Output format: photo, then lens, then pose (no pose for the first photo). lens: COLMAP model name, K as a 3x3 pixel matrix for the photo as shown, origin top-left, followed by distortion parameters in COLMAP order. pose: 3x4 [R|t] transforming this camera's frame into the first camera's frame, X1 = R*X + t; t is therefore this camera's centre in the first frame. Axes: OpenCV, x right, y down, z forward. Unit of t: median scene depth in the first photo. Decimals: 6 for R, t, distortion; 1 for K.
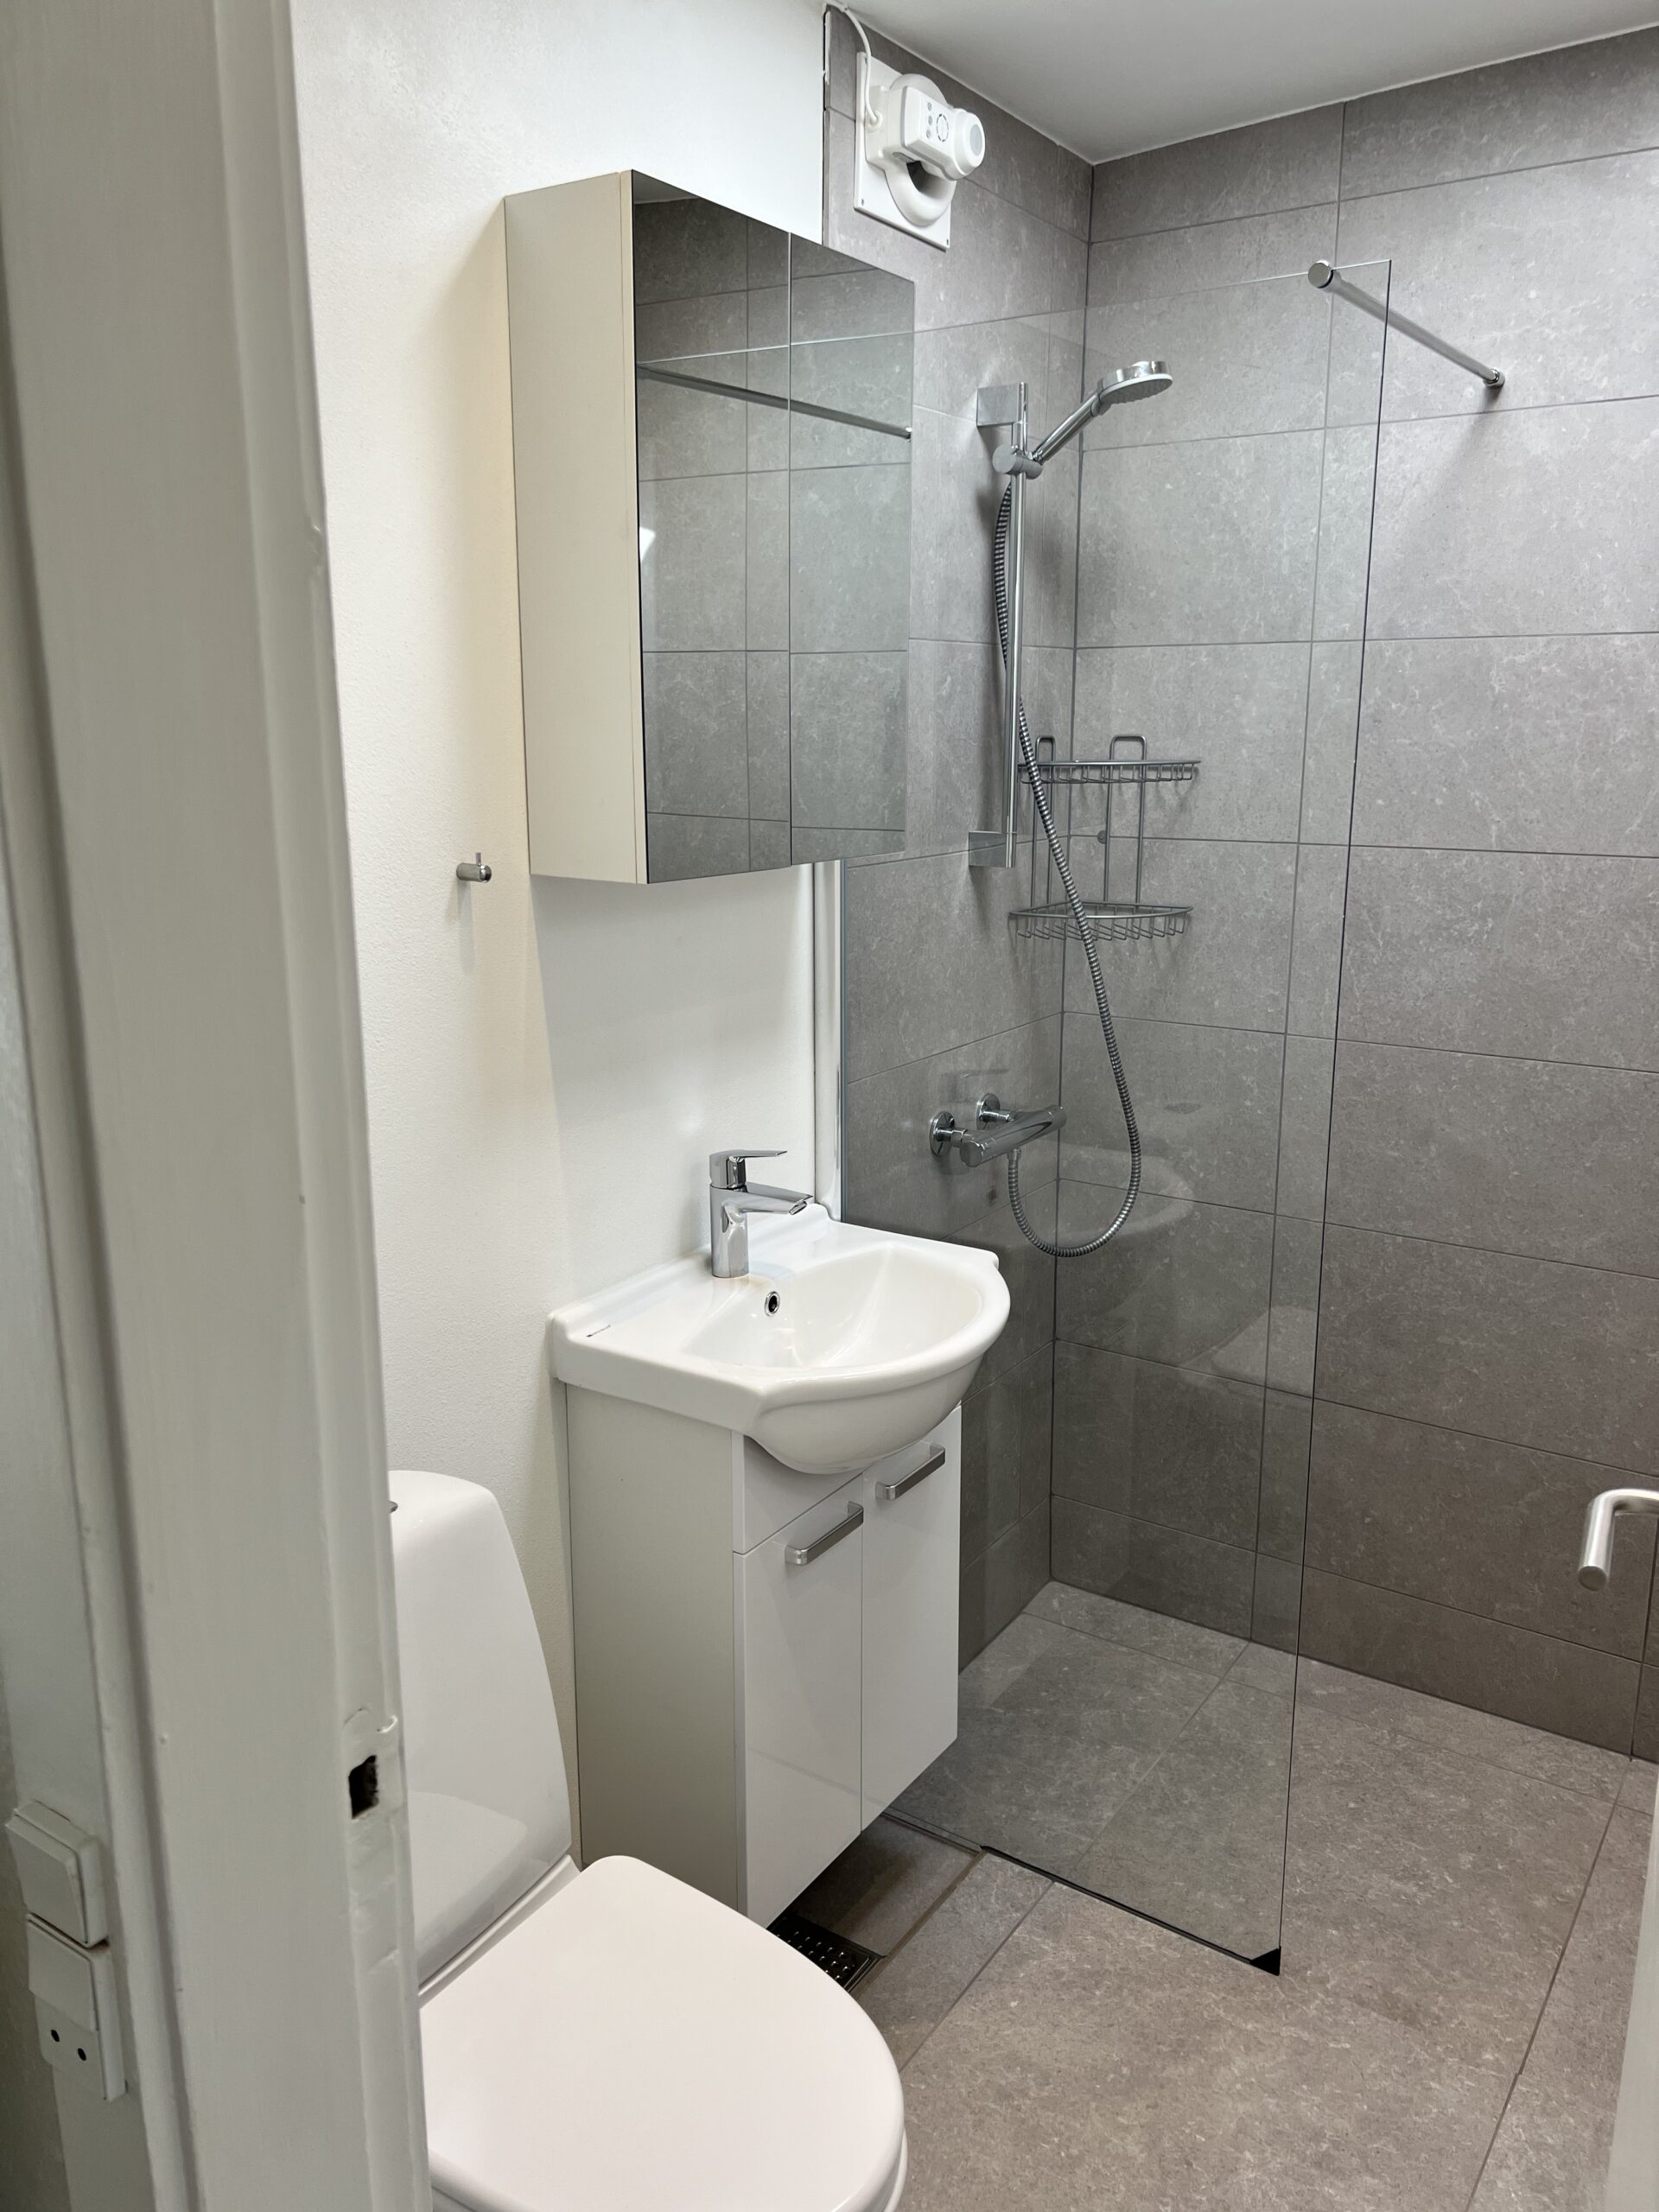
lens RADIAL K [[1658.5, 0, 837.5], [0, 1658.5, 1093.5], [0, 0, 1]] dist [0.053283, -0.058639]
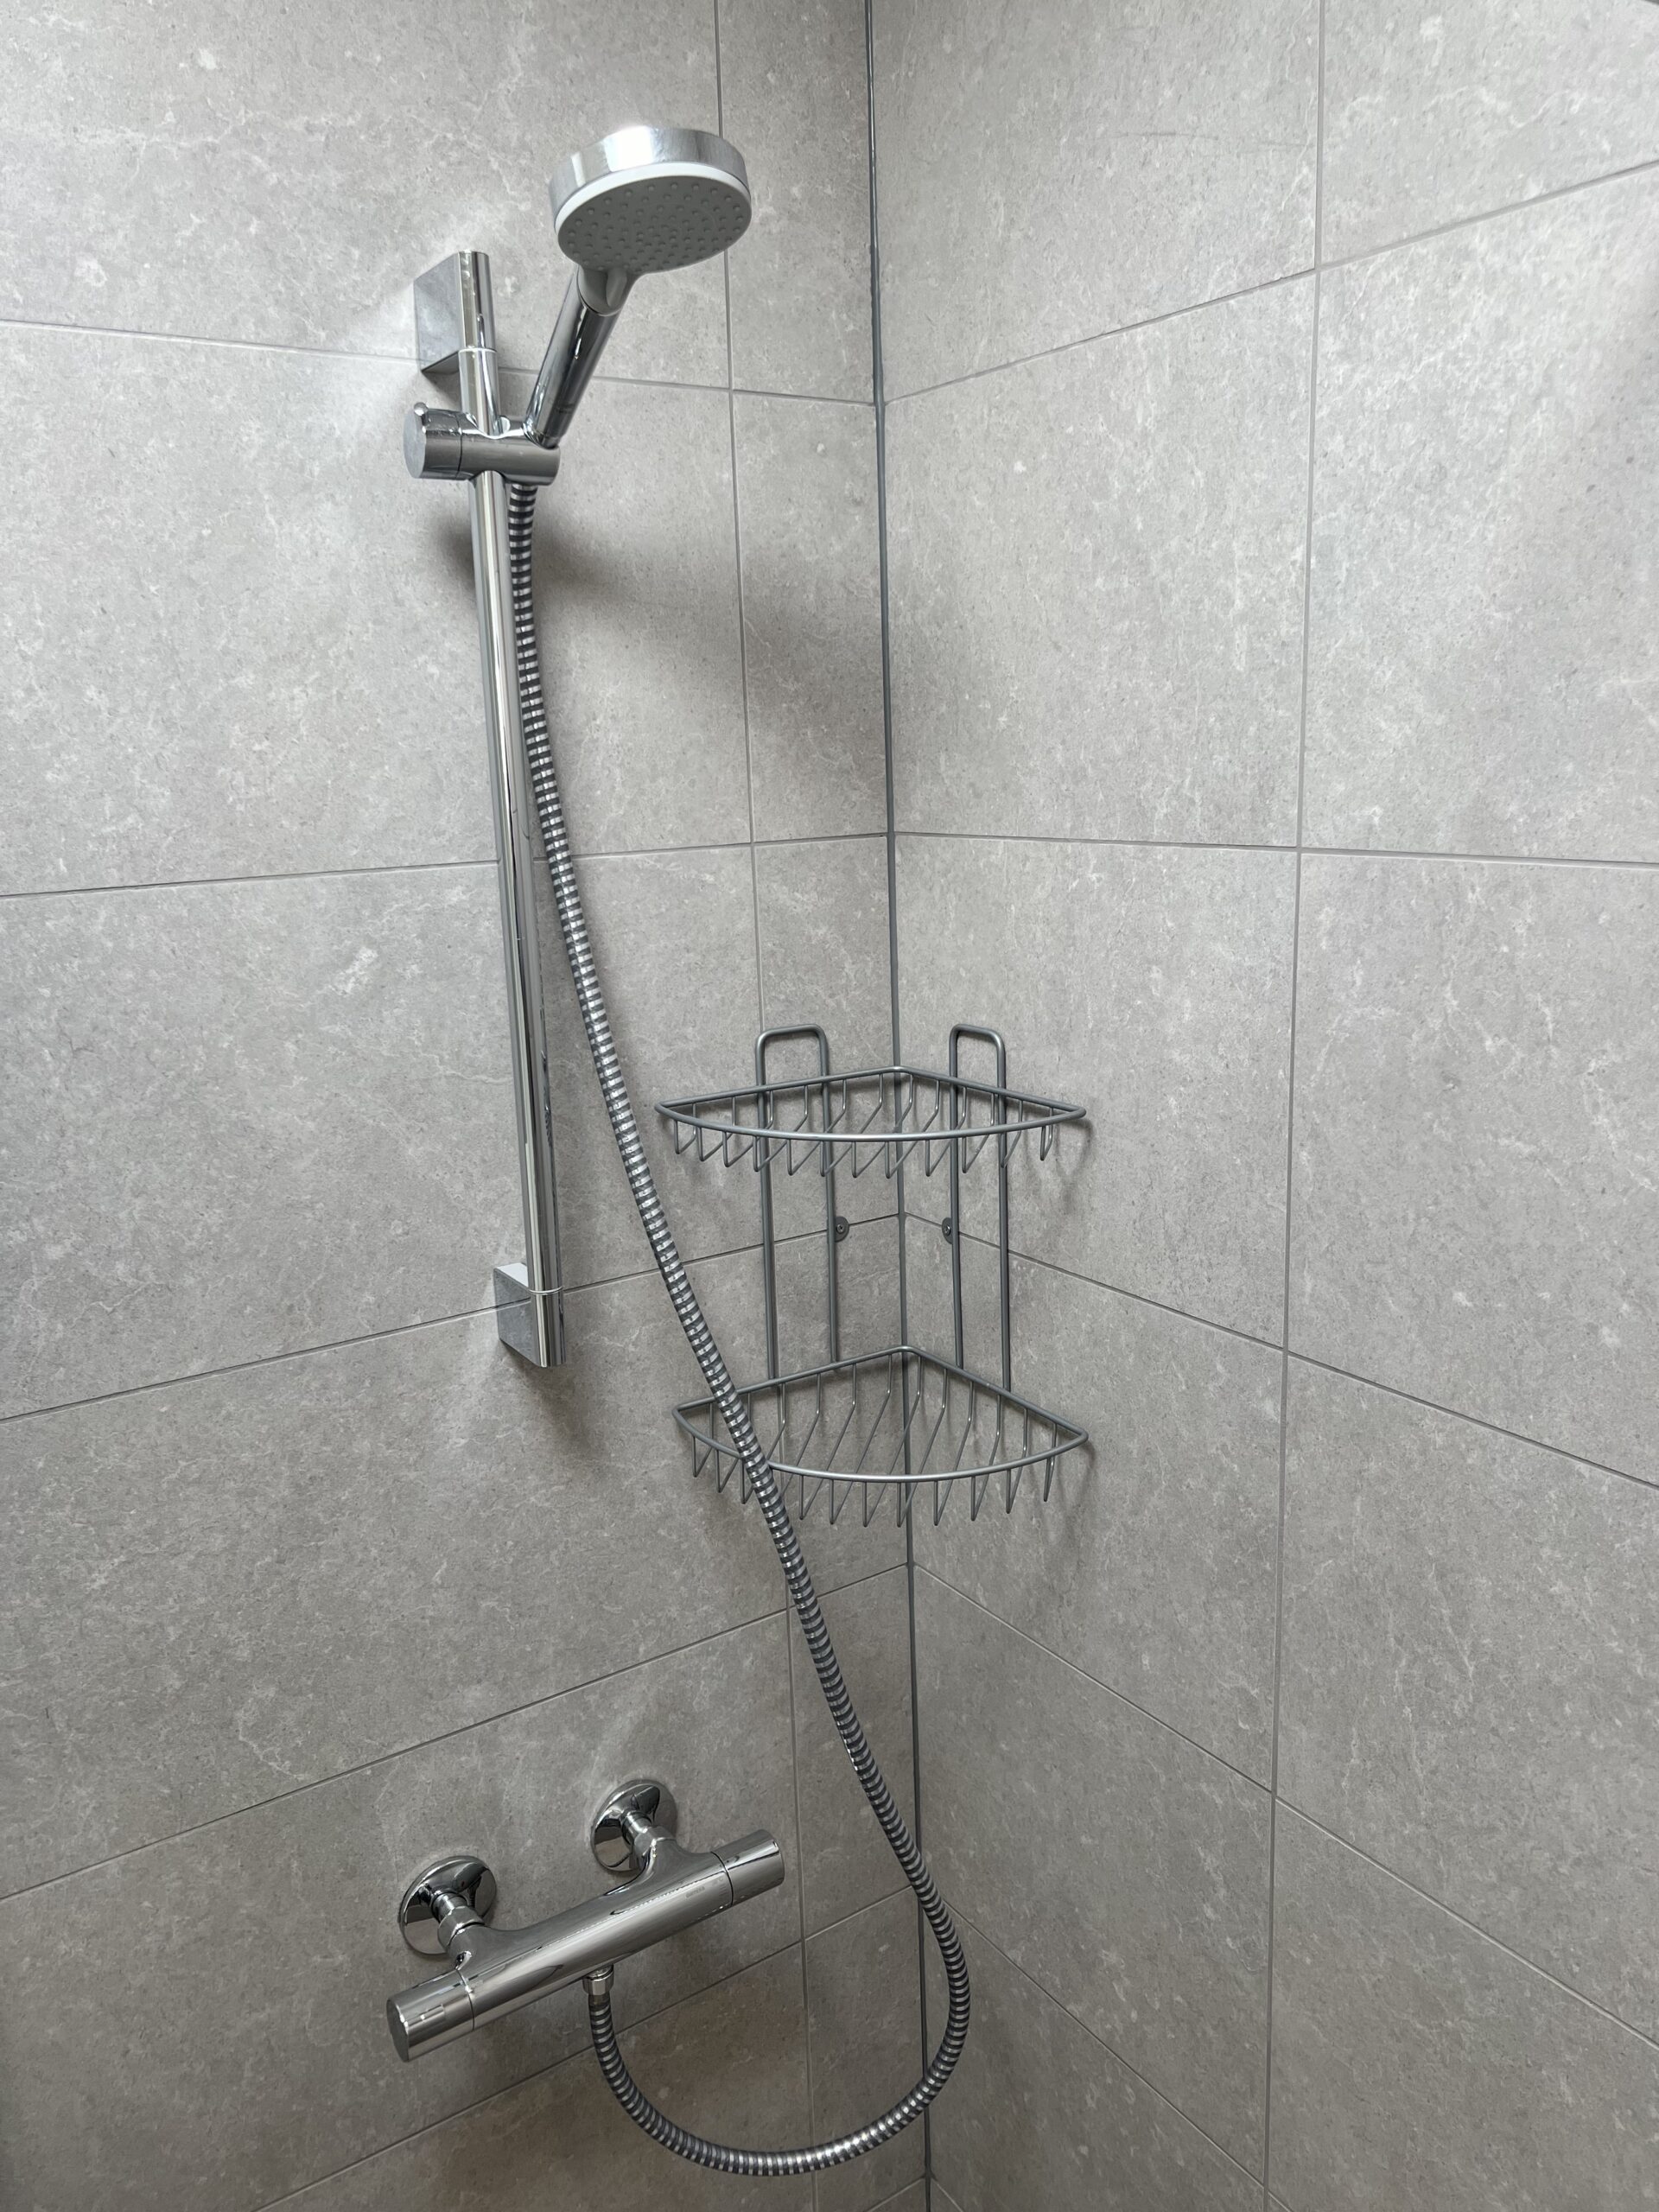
lens RADIAL K [[1661.3, 0, 833.6], [0, 1661.3, 1111.8], [0, 0, 1]] dist [0.057471, -0.062493]
pose [[0.924478, 0.055263, -0.377208, 0.333657], [-0.055583, 0.998404, 0.010048, -0.210491], [0.377161, 0.011677, 0.926074, 0.616064]]
